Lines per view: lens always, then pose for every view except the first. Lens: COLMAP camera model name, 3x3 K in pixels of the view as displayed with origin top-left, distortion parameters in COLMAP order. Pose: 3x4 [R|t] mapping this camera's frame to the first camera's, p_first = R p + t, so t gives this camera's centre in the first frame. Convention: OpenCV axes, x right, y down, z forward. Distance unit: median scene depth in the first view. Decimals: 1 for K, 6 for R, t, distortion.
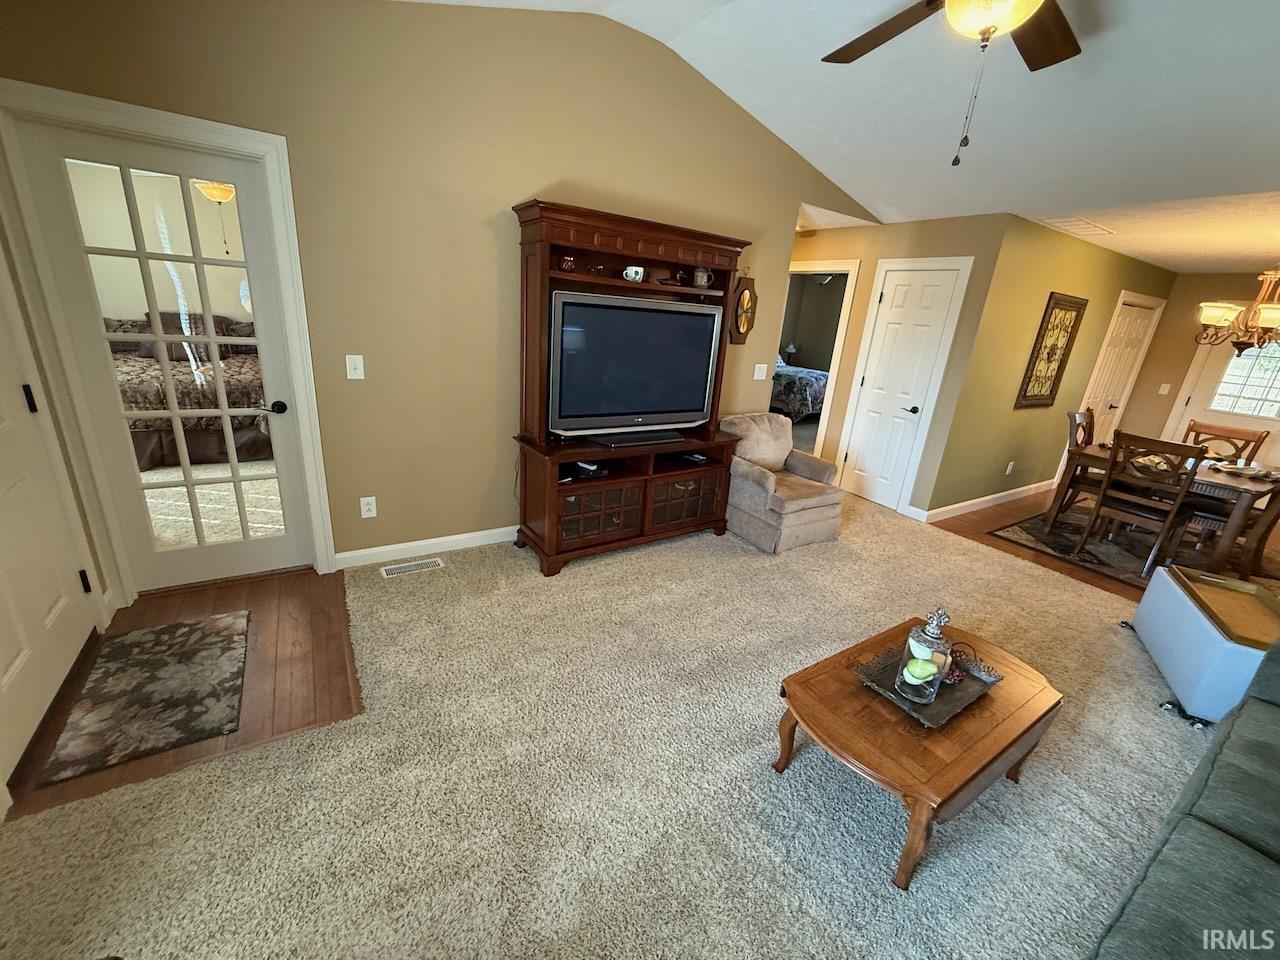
lens RADIAL K [[511.1, 0, 631.9], [0, 511.1, 482.4], [0, 0, 1]] dist [-0.000471, 0.000109]
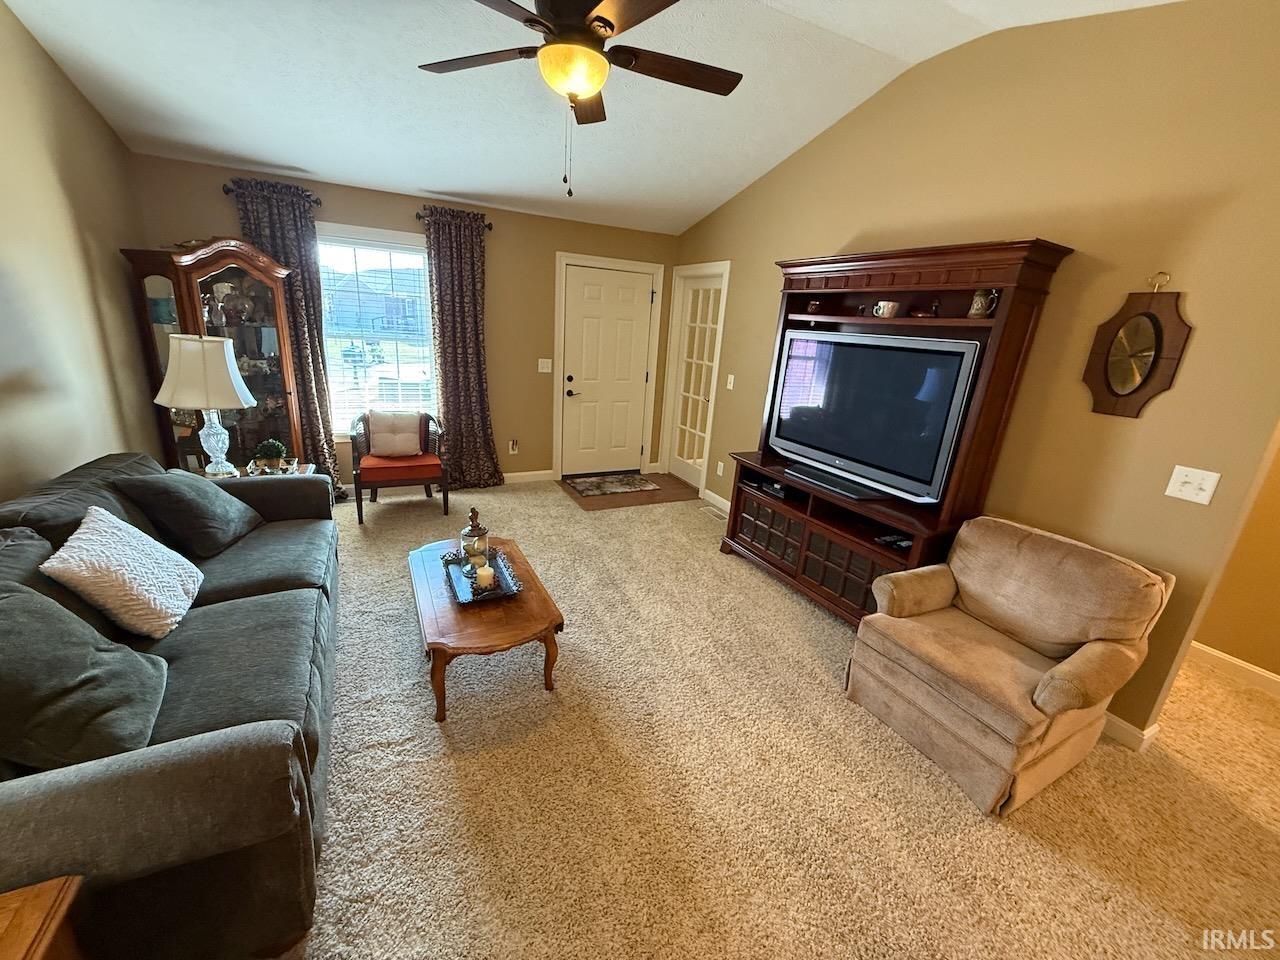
lens RADIAL K [[511.1, 0, 636.3], [0, 511.1, 481.5], [0, 0, 1]] dist [-0.000471, 0.000109]
pose [[-0.094553, 0.212797, -0.972511, 0.828318], [-0.392657, 0.889718, 0.232857, -0.142344], [0.914812, 0.403880, -0.000569, 0.594024]]
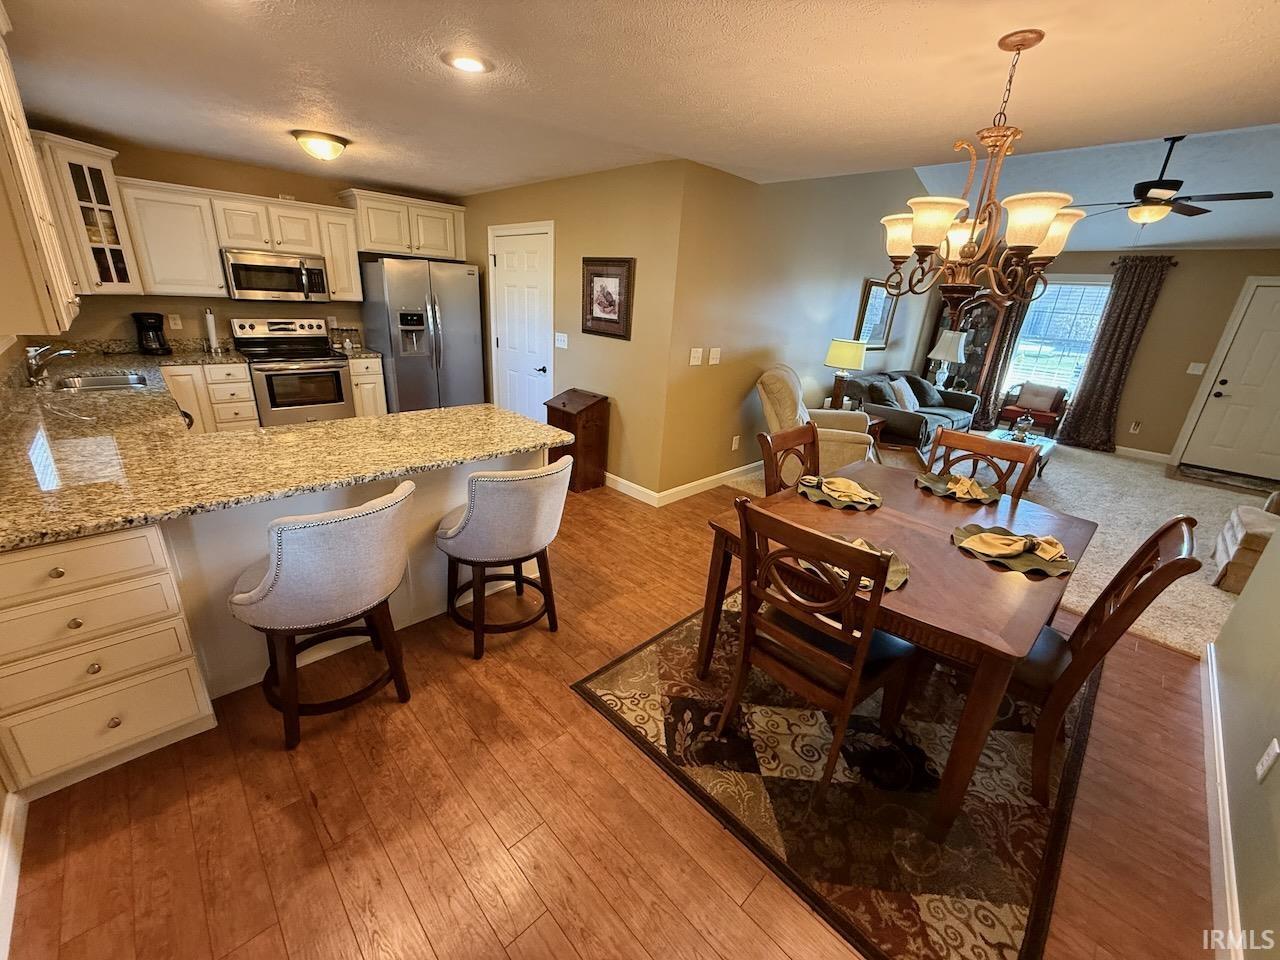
lens RADIAL K [[511.1, 0, 632.8], [0, 511.1, 479.5], [0, 0, 1]] dist [-0.000471, 0.000109]
pose [[-0.969655, -0.058283, -0.237430, 1.562427], [-0.194185, 0.773643, 0.603133, -0.353958], [0.148534, 0.630936, -0.761484, 1.398483]]
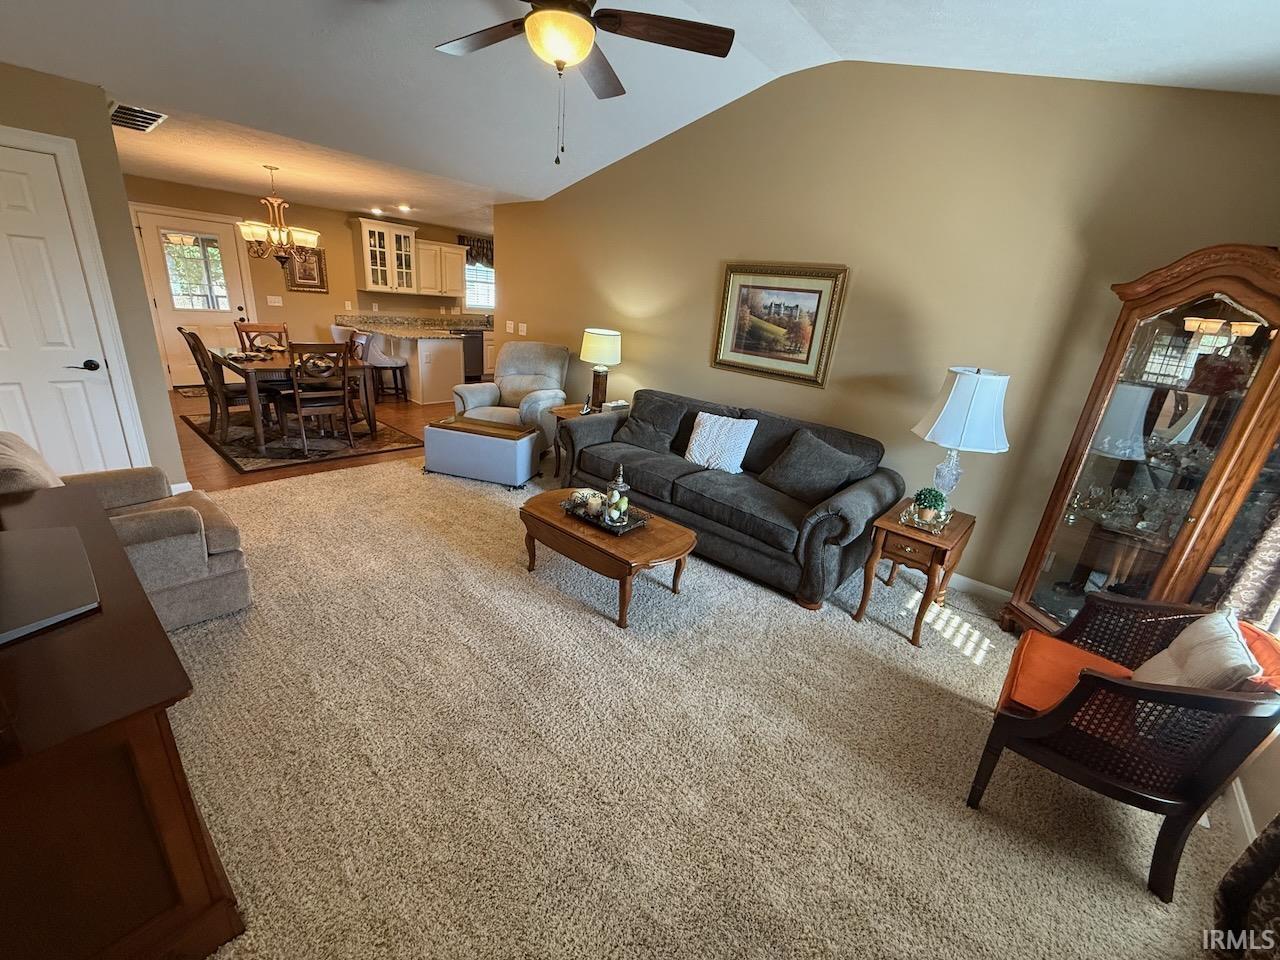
lens RADIAL K [[511.1, 0, 636.0], [0, 511.1, 481.1], [0, 0, 1]] dist [-0.000471, 0.000109]
pose [[-0.269142, -0.414347, 0.869413, -0.367290], [0.211825, 0.855151, 0.473124, -0.203722], [-0.939517, 0.311501, -0.142388, 0.508740]]
